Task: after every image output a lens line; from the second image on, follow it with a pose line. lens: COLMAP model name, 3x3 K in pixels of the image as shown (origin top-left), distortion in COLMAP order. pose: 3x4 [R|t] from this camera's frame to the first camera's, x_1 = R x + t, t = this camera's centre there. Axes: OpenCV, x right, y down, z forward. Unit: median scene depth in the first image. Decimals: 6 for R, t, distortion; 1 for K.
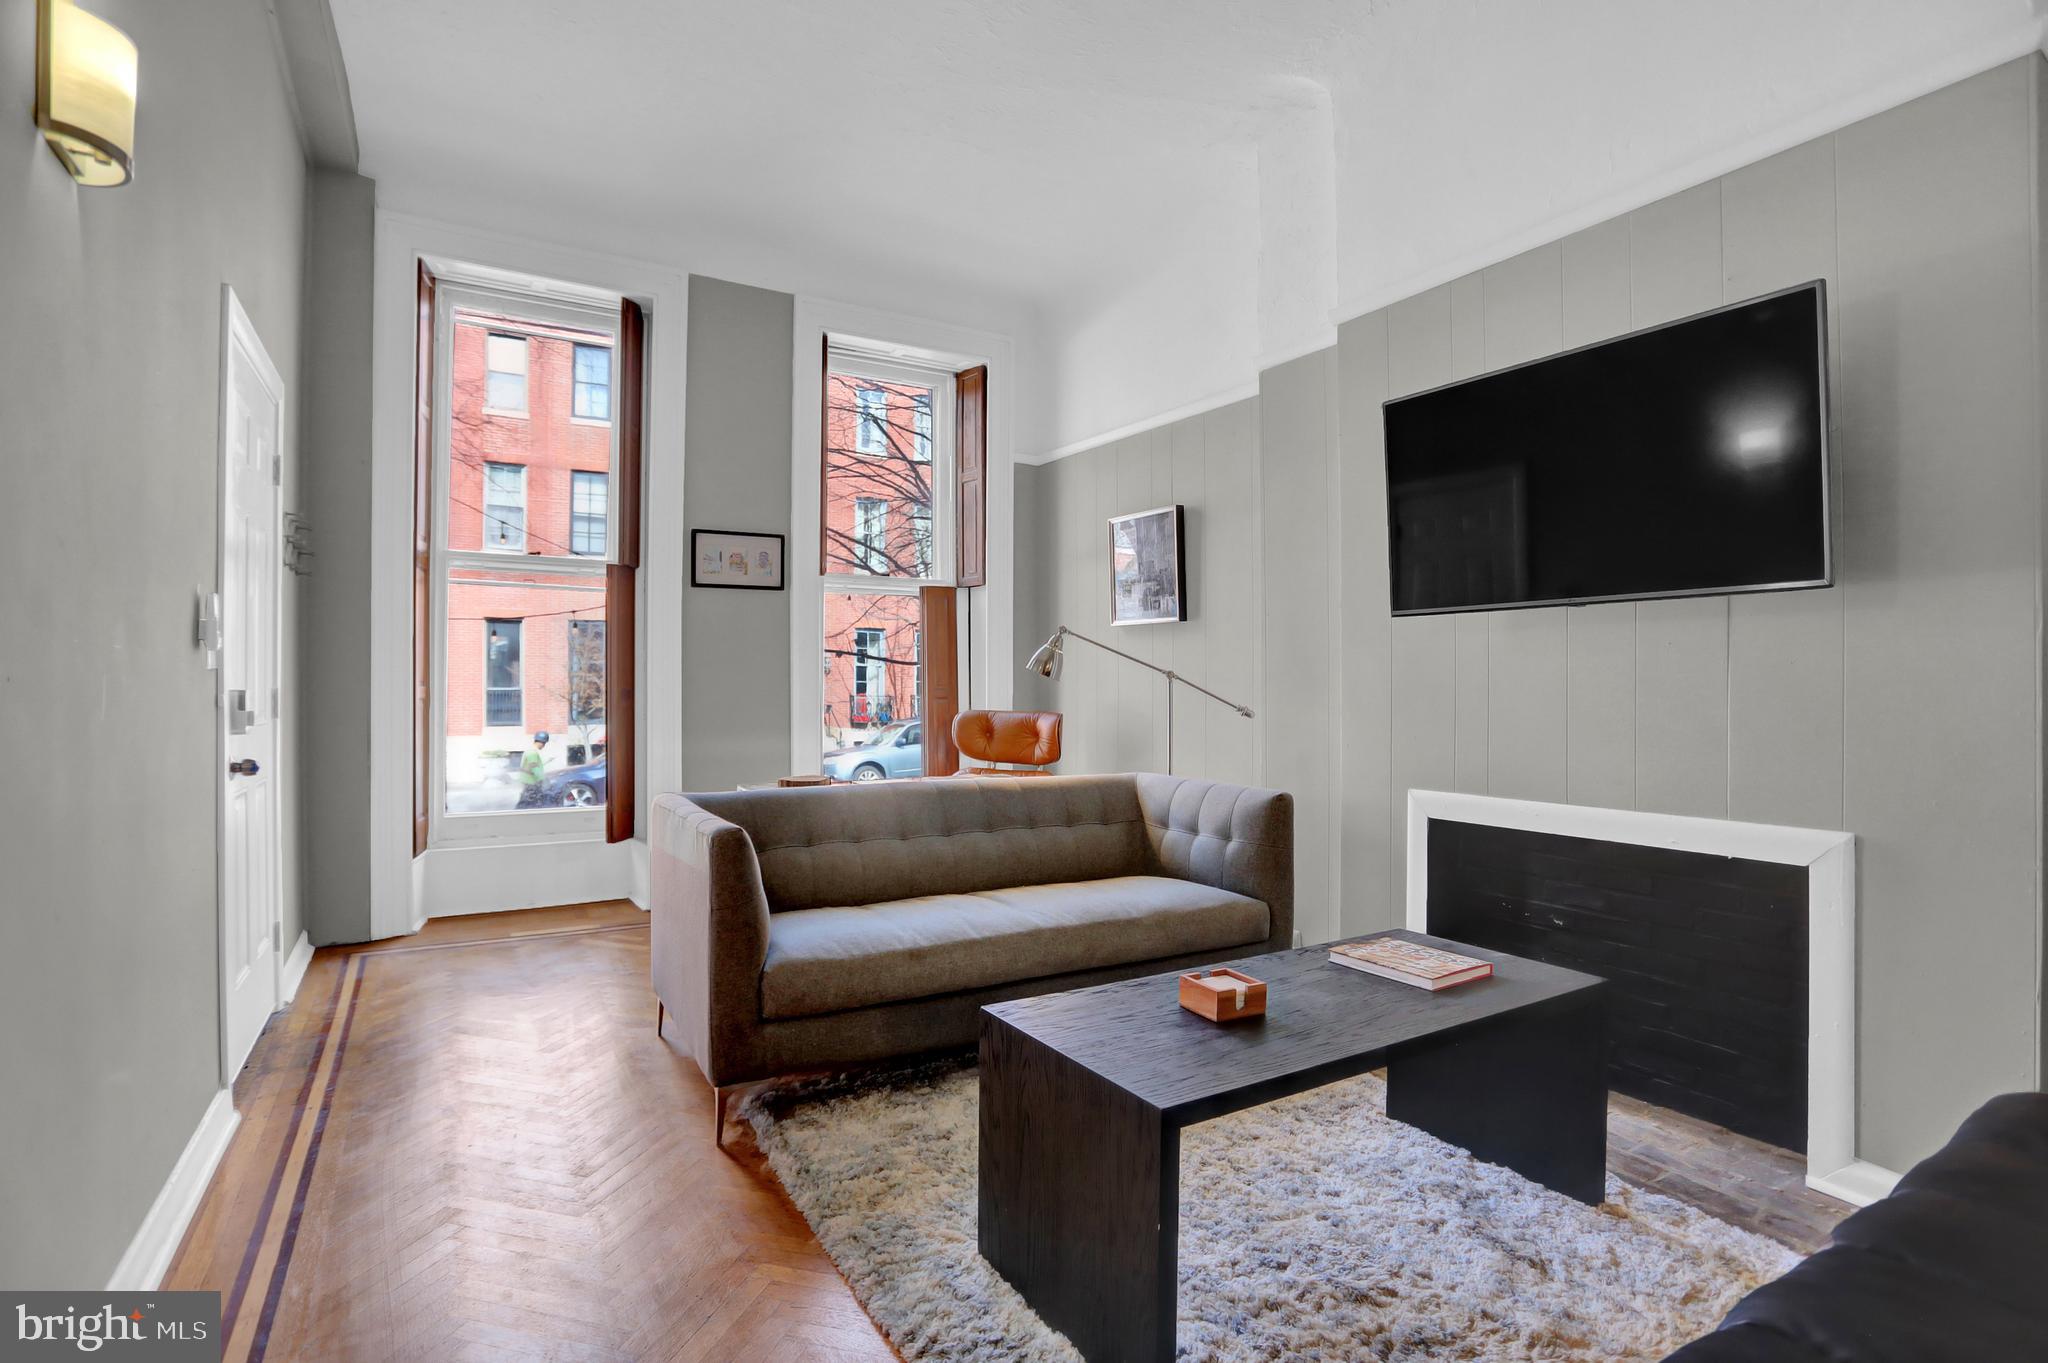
lens RADIAL K [[991.4, 0, 1025.4], [0, 991.4, 680.0], [0, 0, 1]] dist [-0.046718, 0.004937]
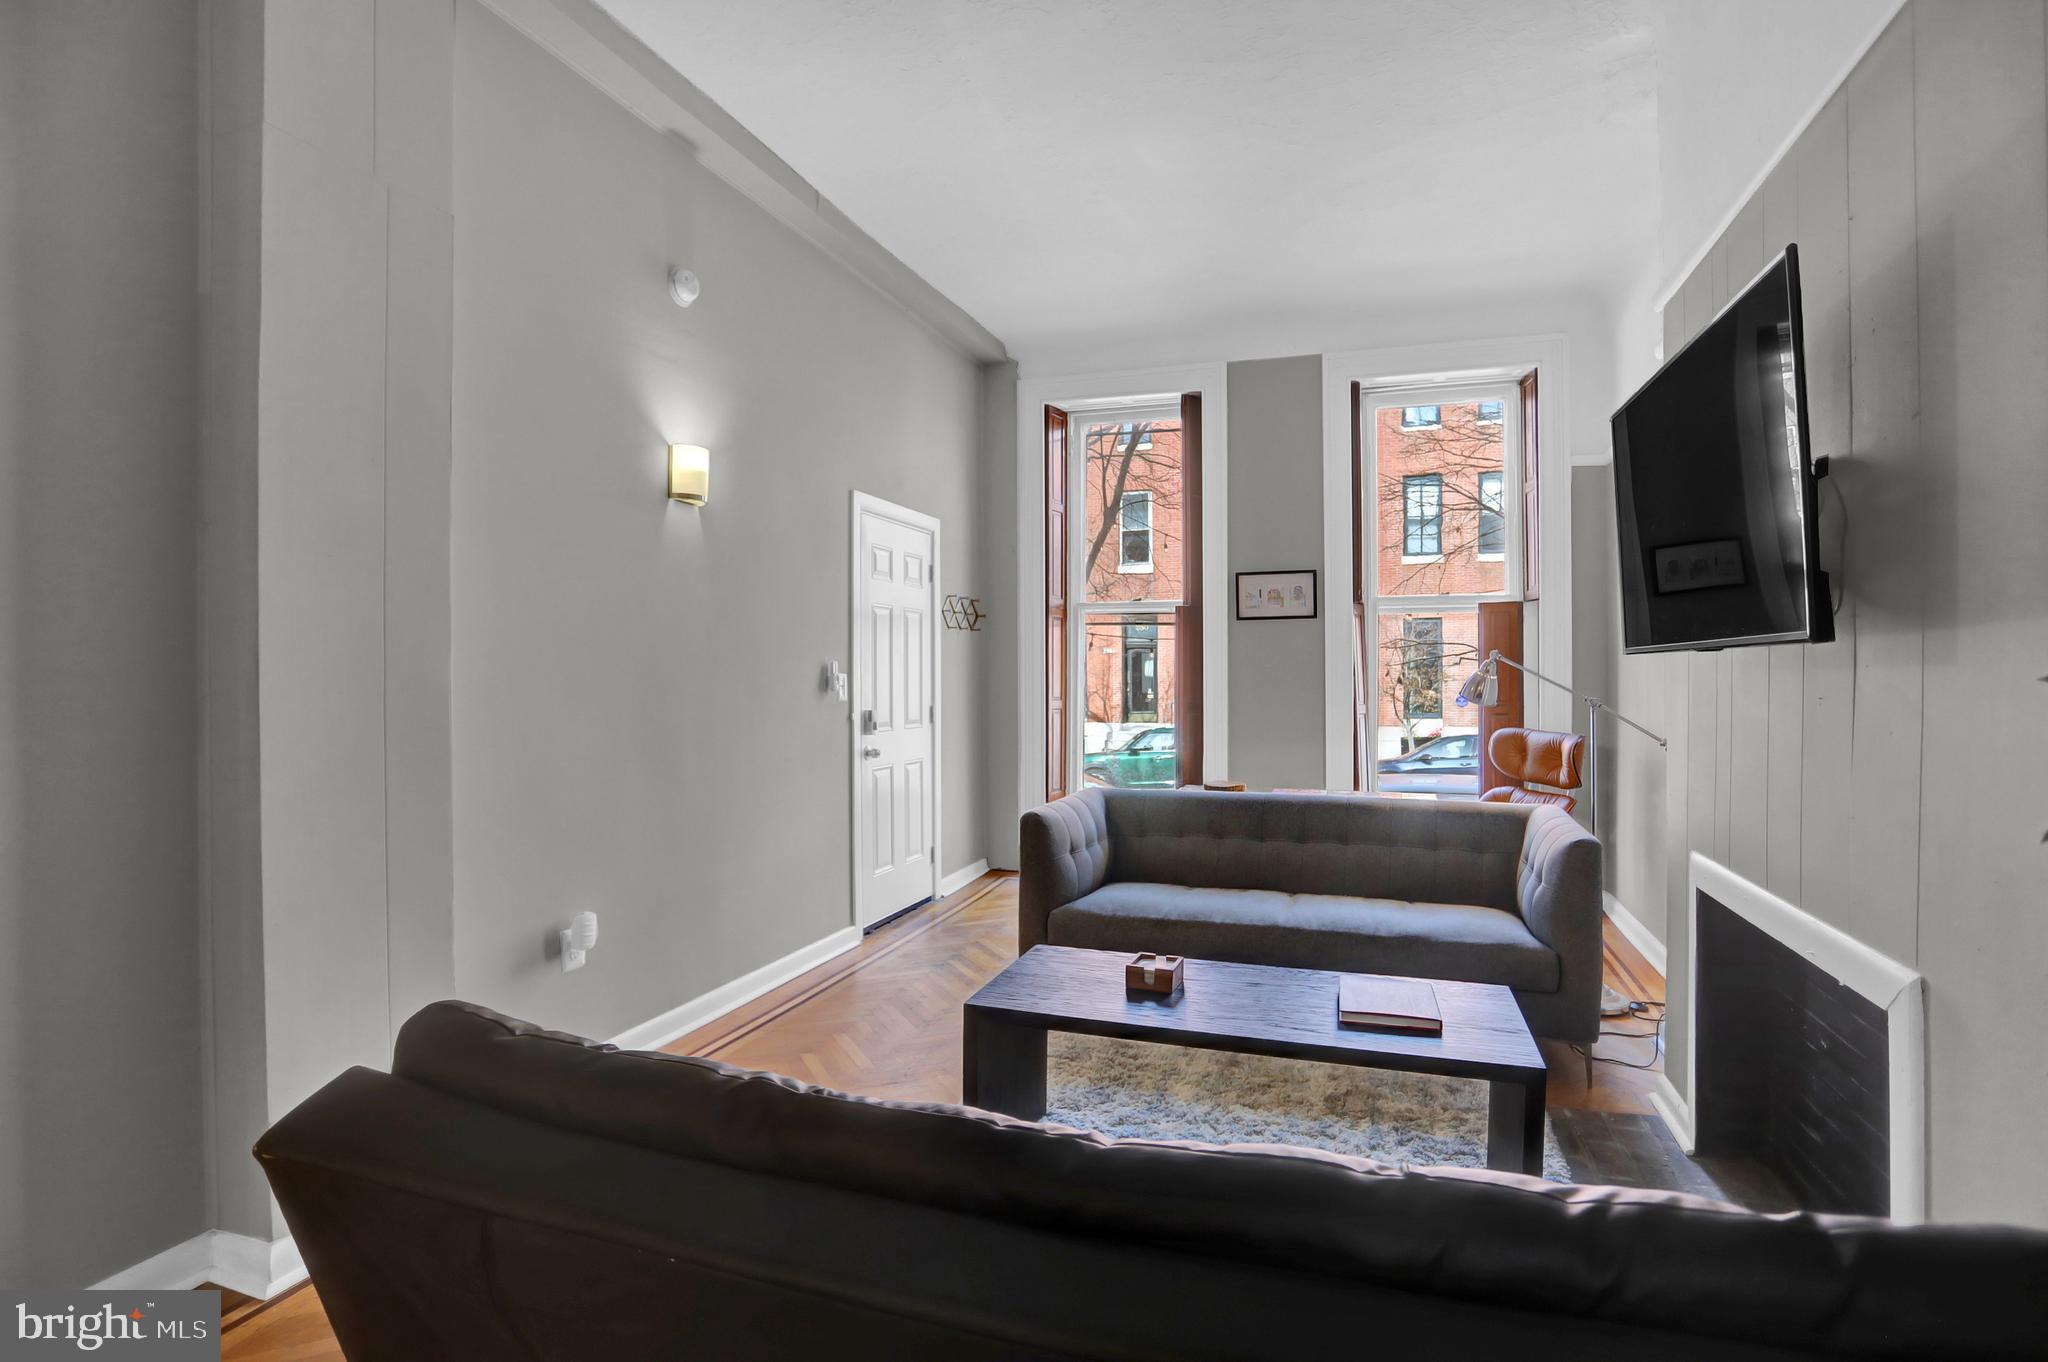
lens RADIAL K [[991.4, 0, 1023.2], [0, 991.4, 681.1], [0, 0, 1]] dist [-0.046718, 0.004937]
pose [[0.649672, 0.002624, -0.760210, 0.405480], [0.004651, 0.999962, 0.007426, -0.029130], [0.760200, -0.008361, 0.649635, 0.007307]]
